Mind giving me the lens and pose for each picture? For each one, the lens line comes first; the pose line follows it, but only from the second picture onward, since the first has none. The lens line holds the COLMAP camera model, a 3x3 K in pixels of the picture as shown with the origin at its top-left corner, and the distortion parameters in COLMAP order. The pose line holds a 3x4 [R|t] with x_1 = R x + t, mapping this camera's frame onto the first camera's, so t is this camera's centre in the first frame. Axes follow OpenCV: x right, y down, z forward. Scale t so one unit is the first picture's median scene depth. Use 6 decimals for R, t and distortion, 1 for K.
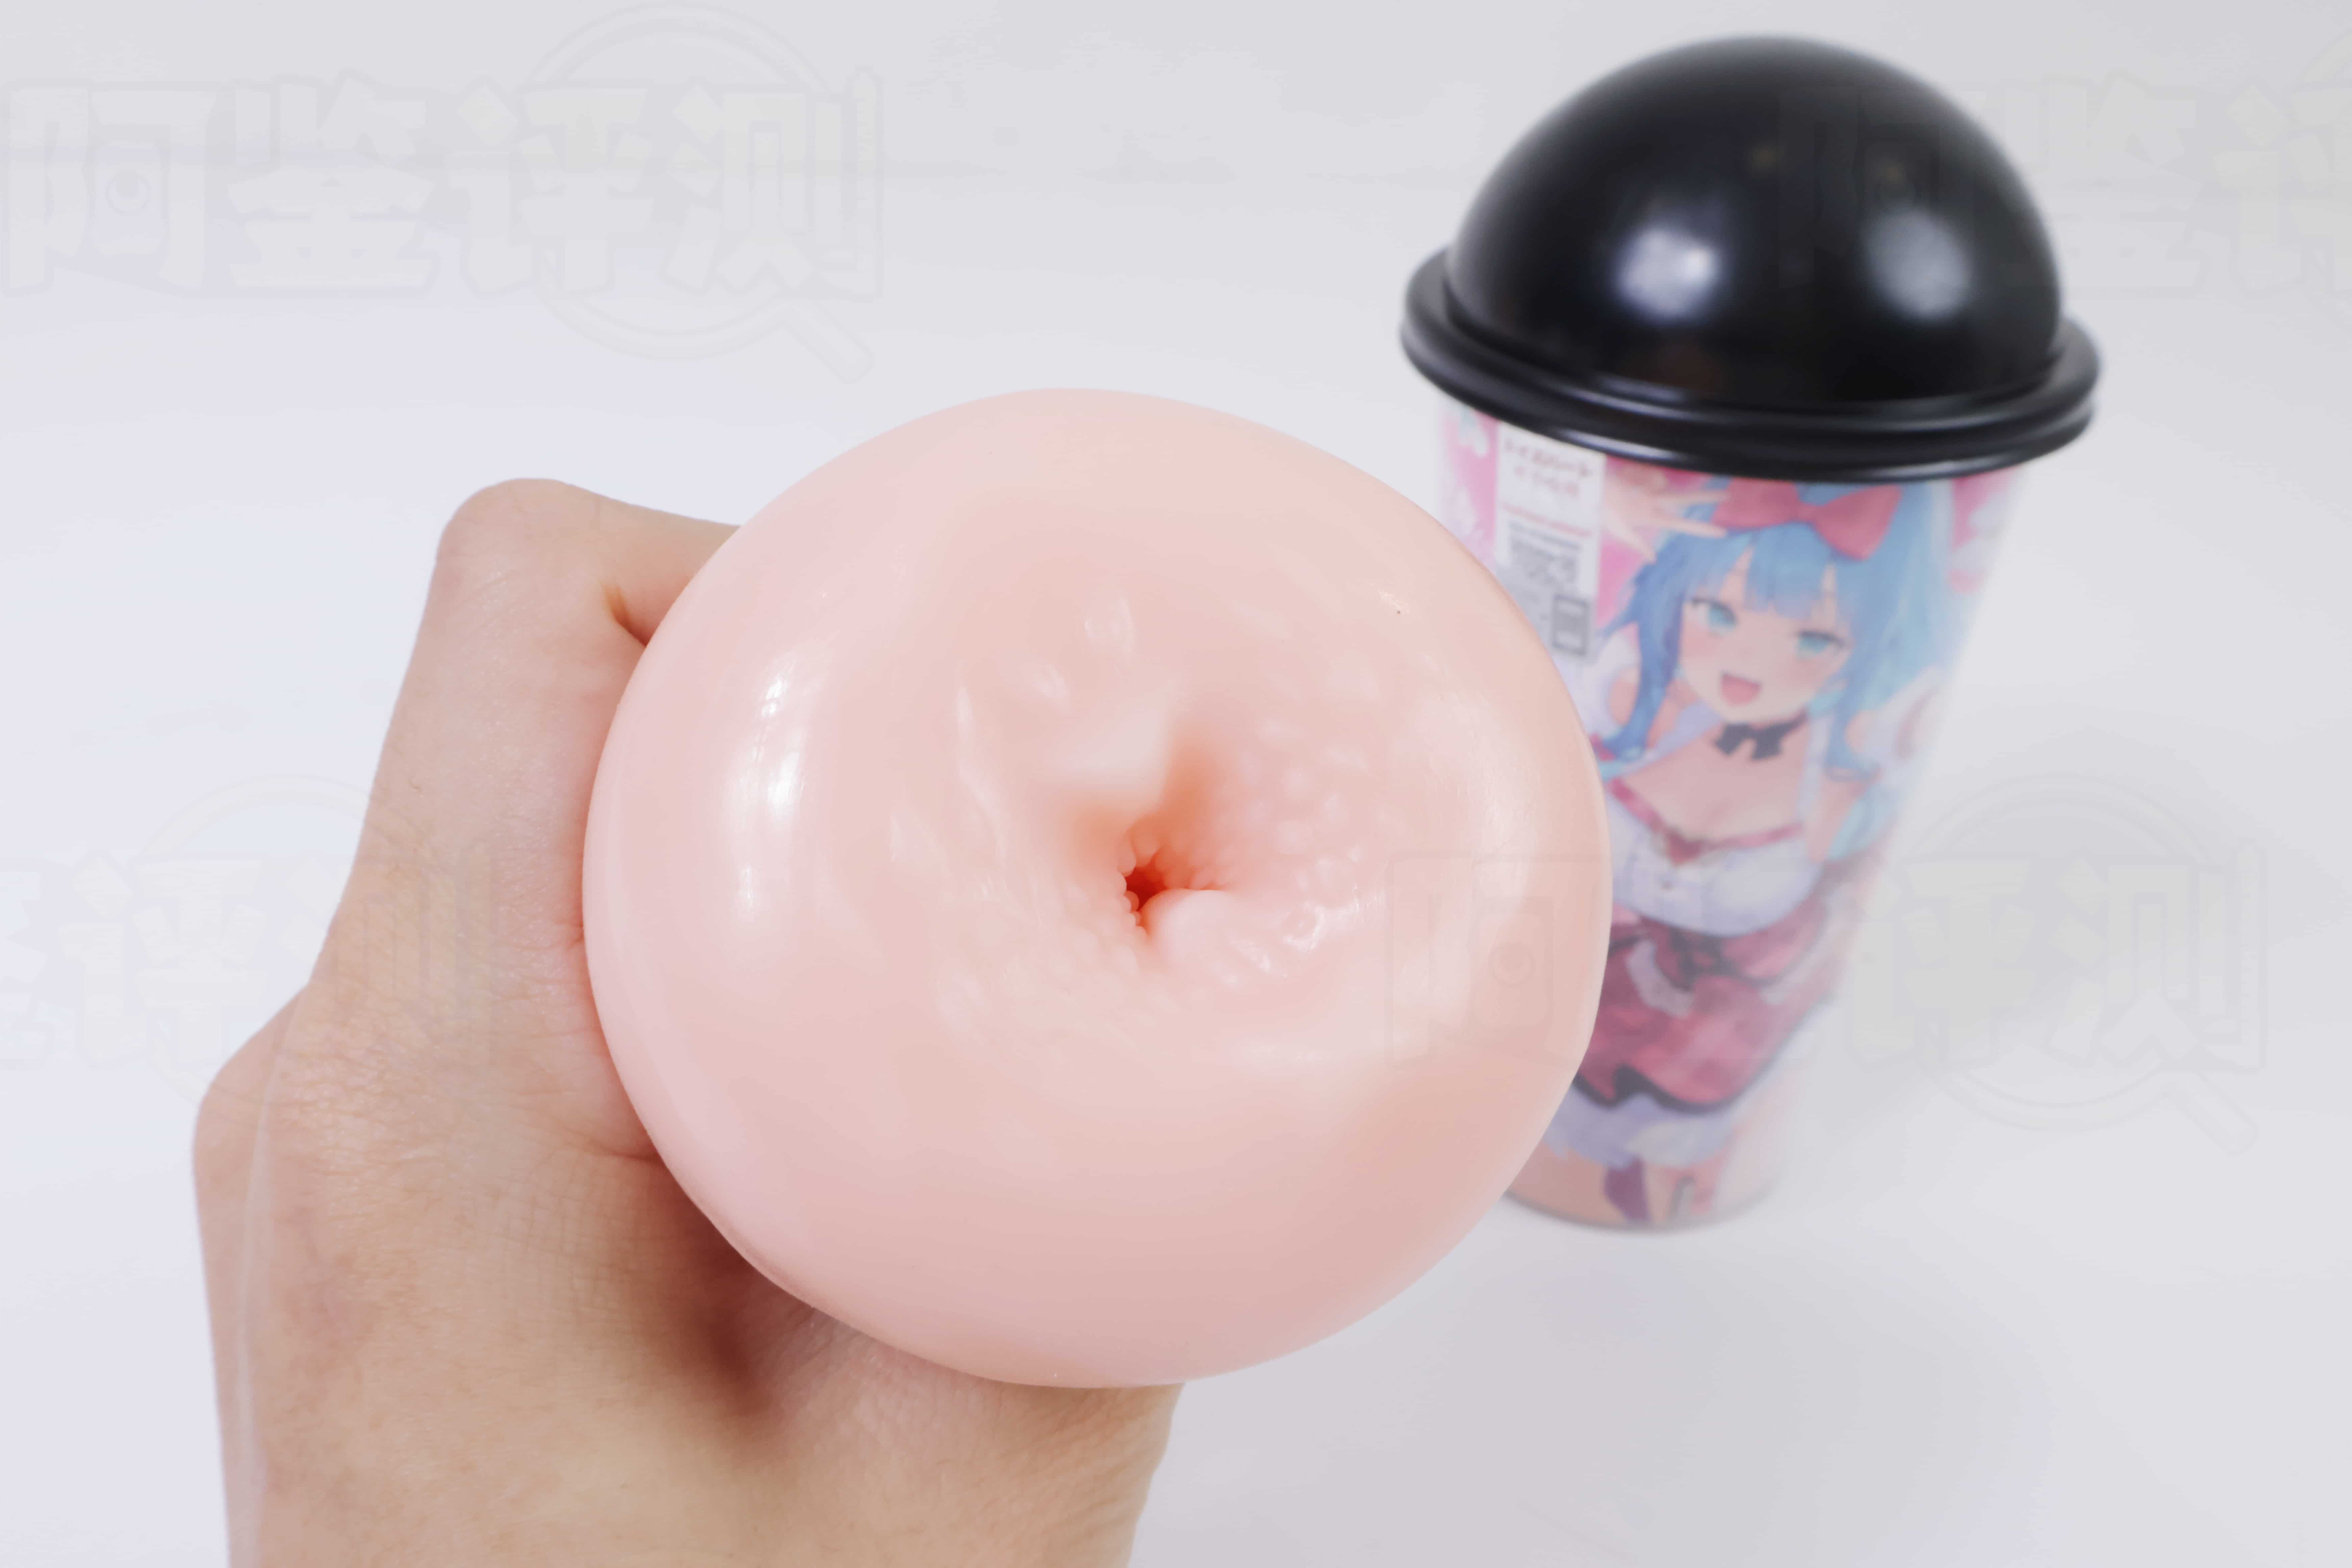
lens RADIAL K [[2120.4, 0, 1175.6], [0, 2120.4, 792.5], [0, 0, 1]] dist [-0.003113, -0.000496]
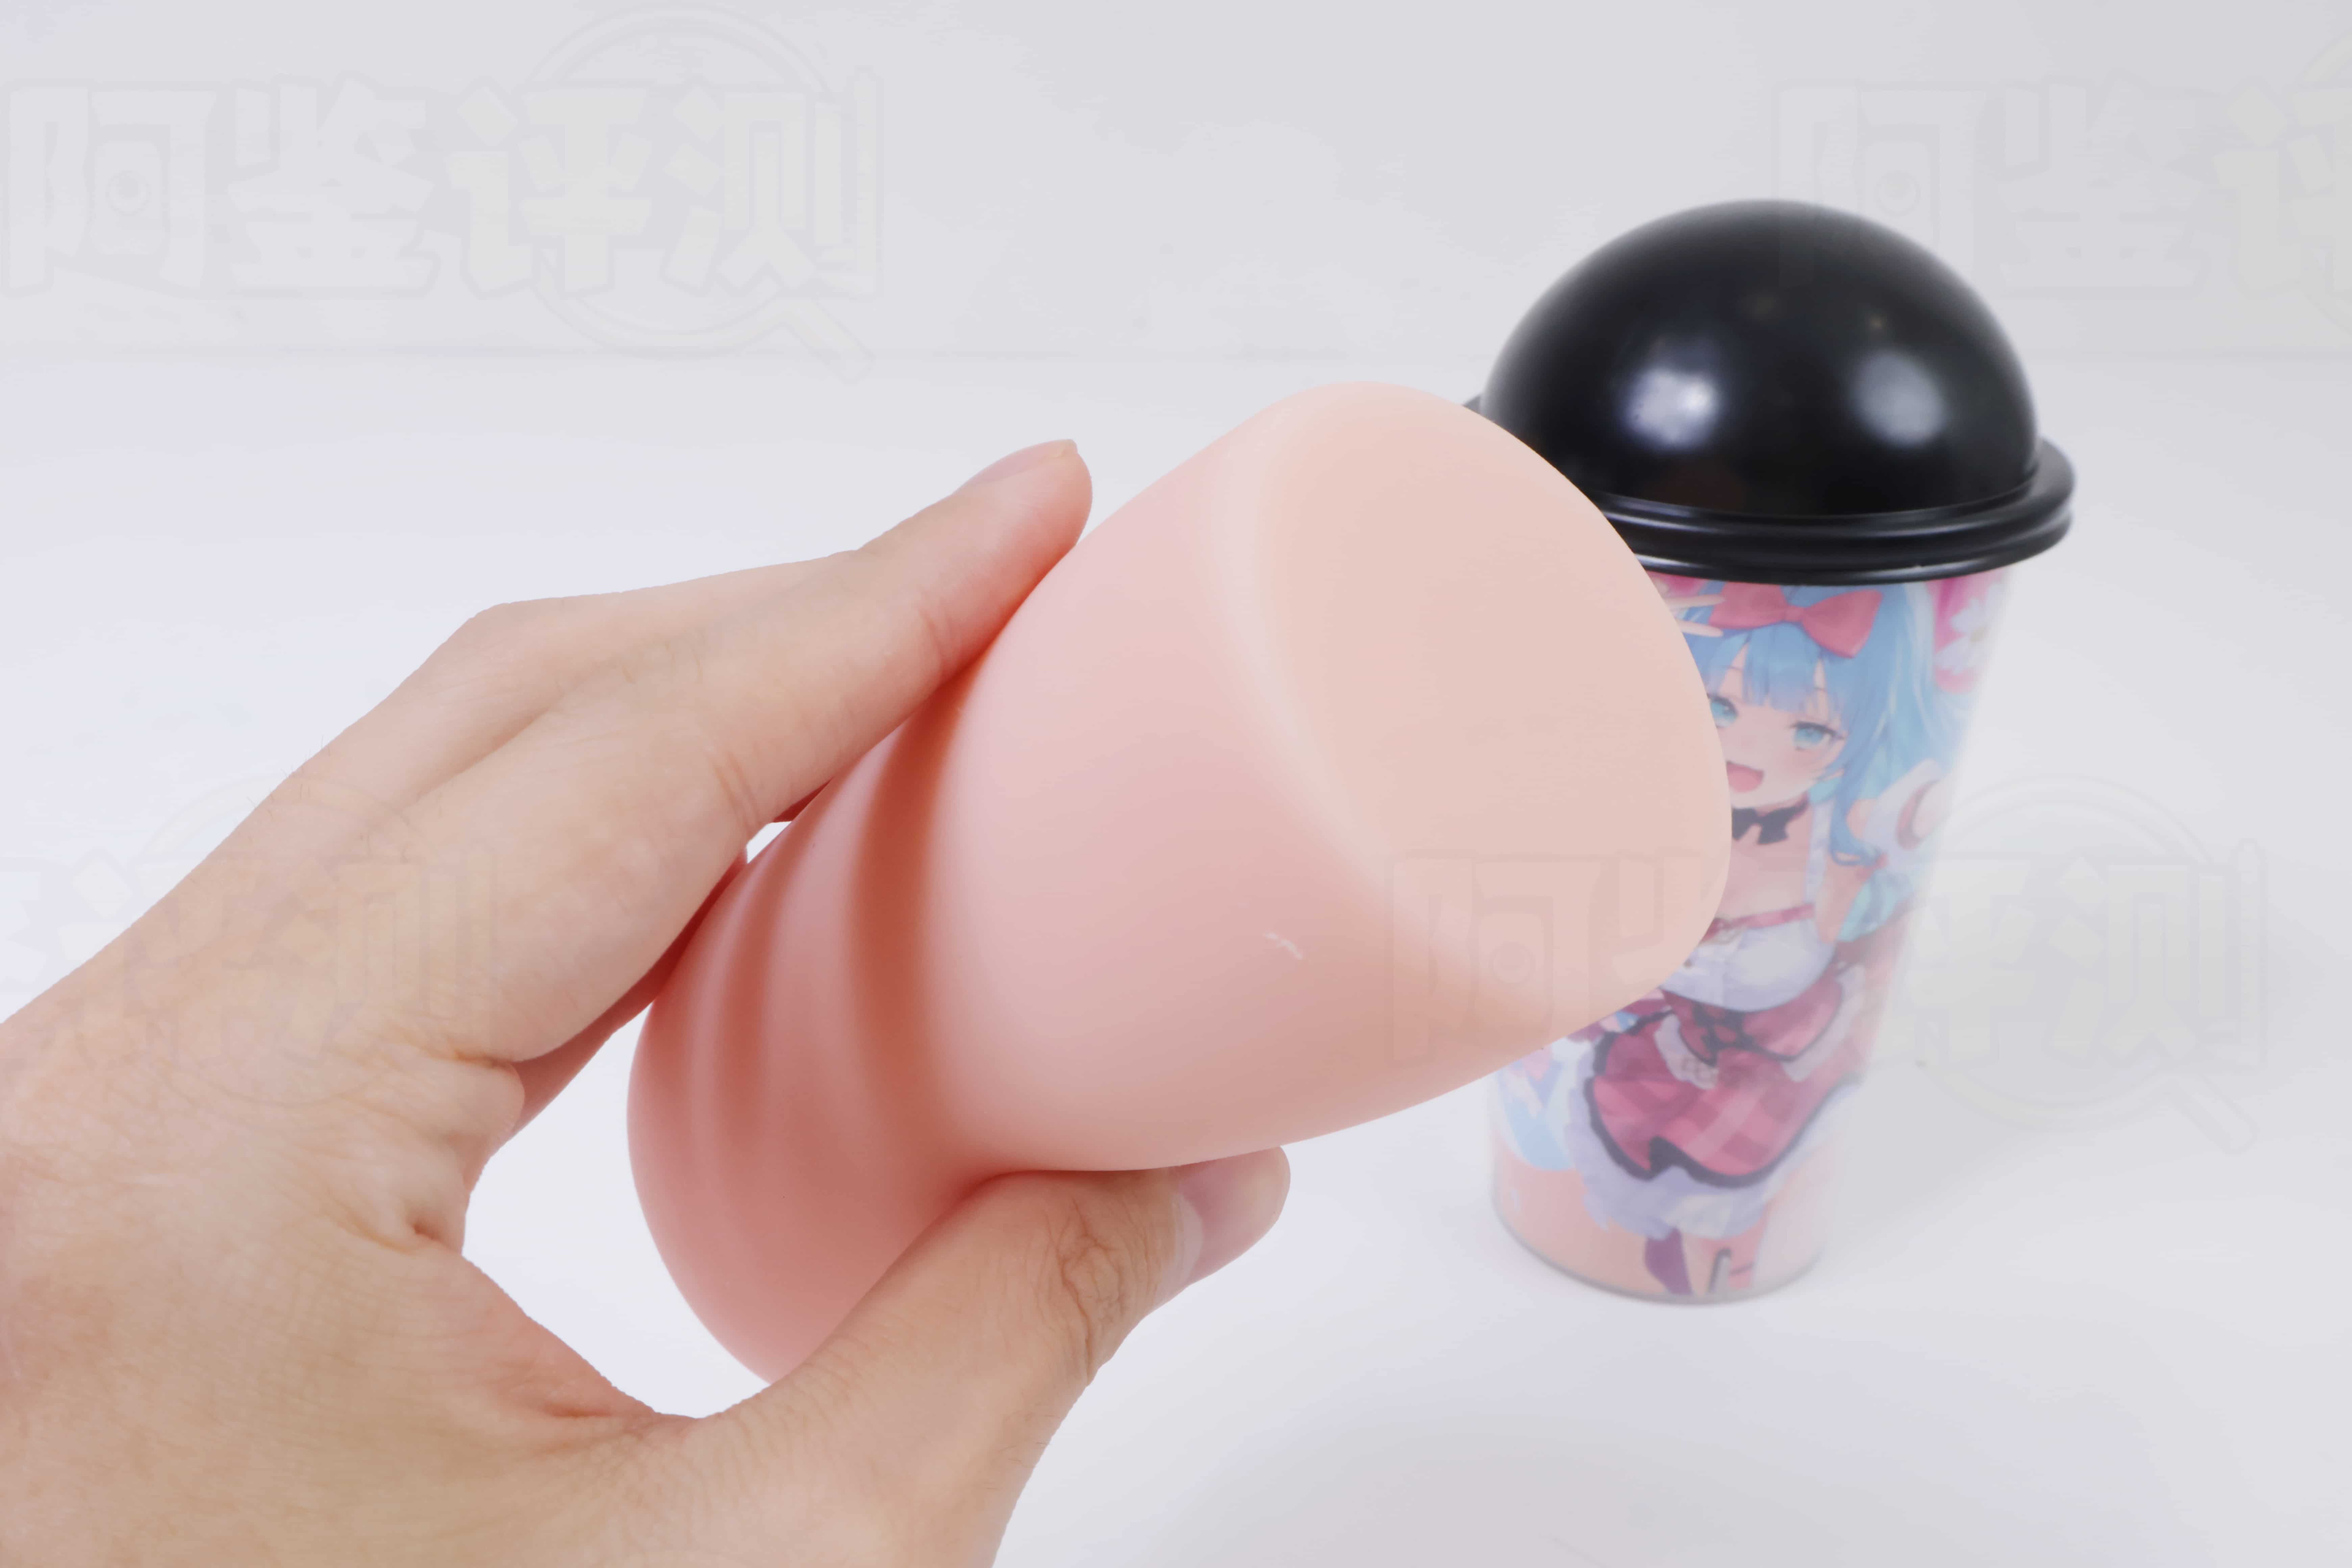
lens RADIAL K [[2120.4, 0, 1175.6], [0, 2120.4, 792.5], [0, 0, 1]] dist [-0.003113, -0.000496]
pose [[0.997485, 0.000452, -0.070879, 0.049700], [-0.006571, 0.996264, -0.086114, 0.054871], [0.070575, 0.086364, 0.993761, -0.109330]]
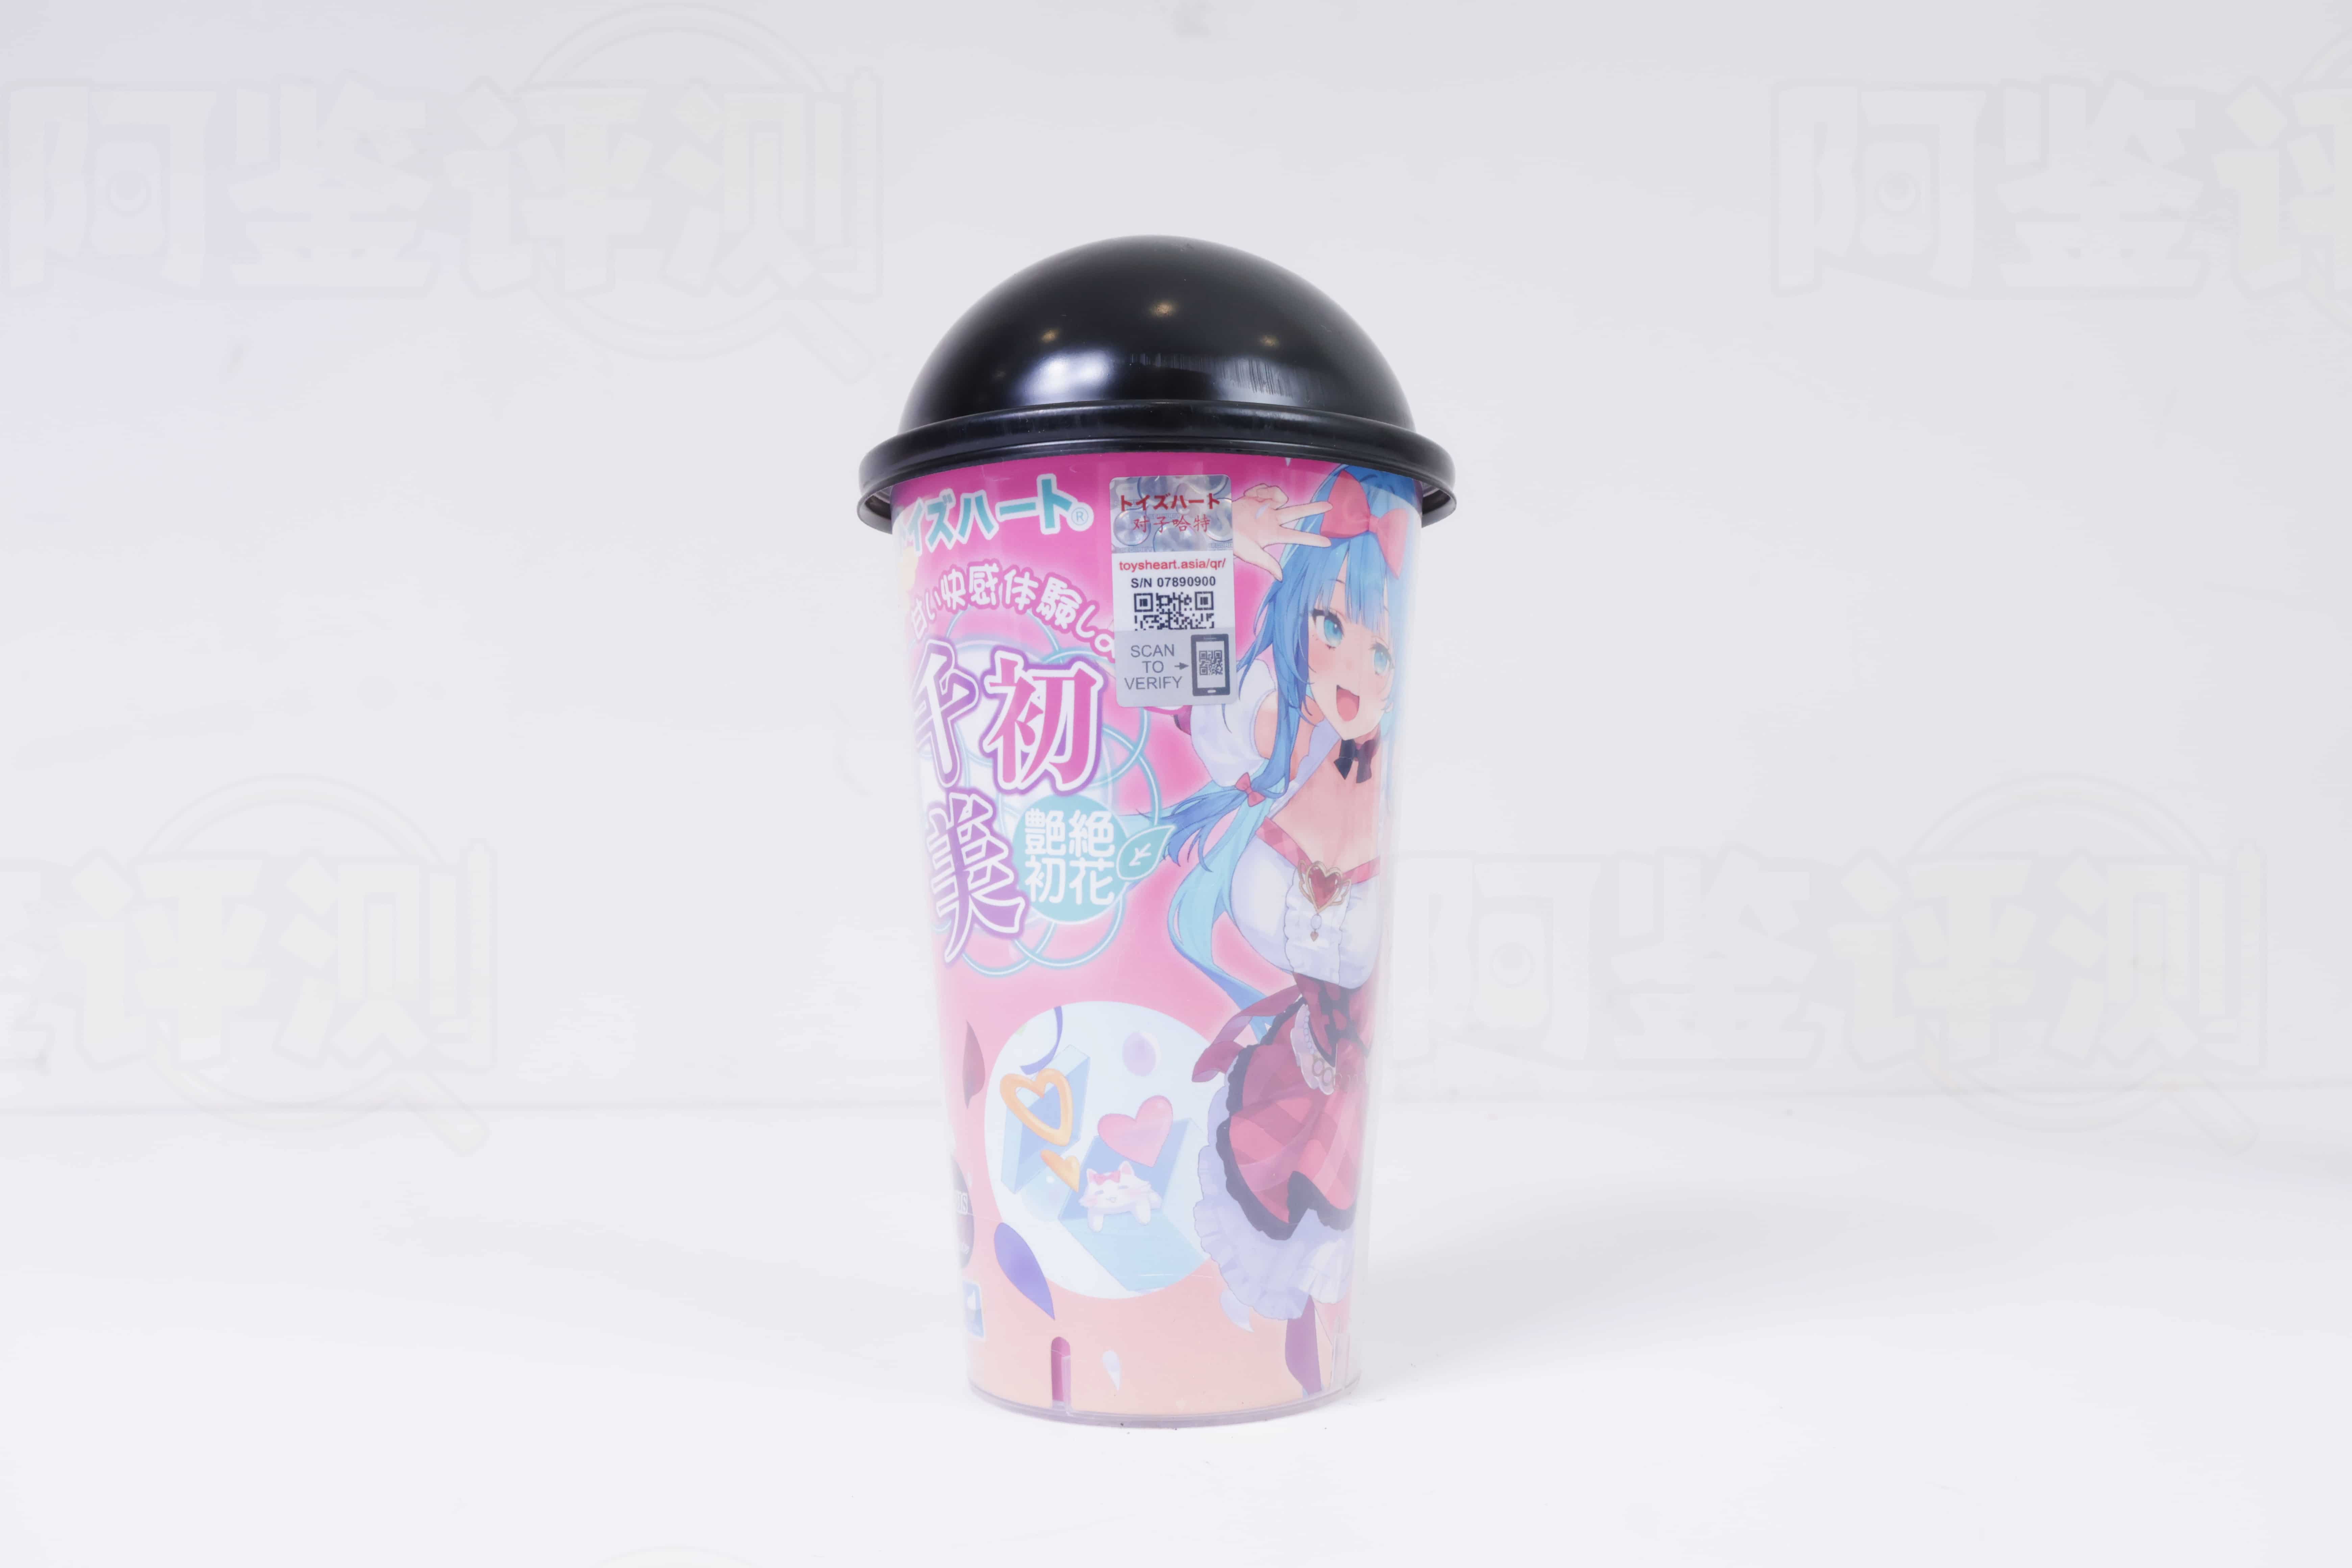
lens RADIAL K [[2126.1, 0, 1173.3], [0, 2126.1, 782.2], [0, 0, 1]] dist [0.003049, 0.000322]
pose [[0.624222, -0.007967, 0.781206, -0.639416], [0.416412, 0.849458, -0.324071, 0.299800], [-0.661020, 0.527596, 0.533568, 0.488552]]
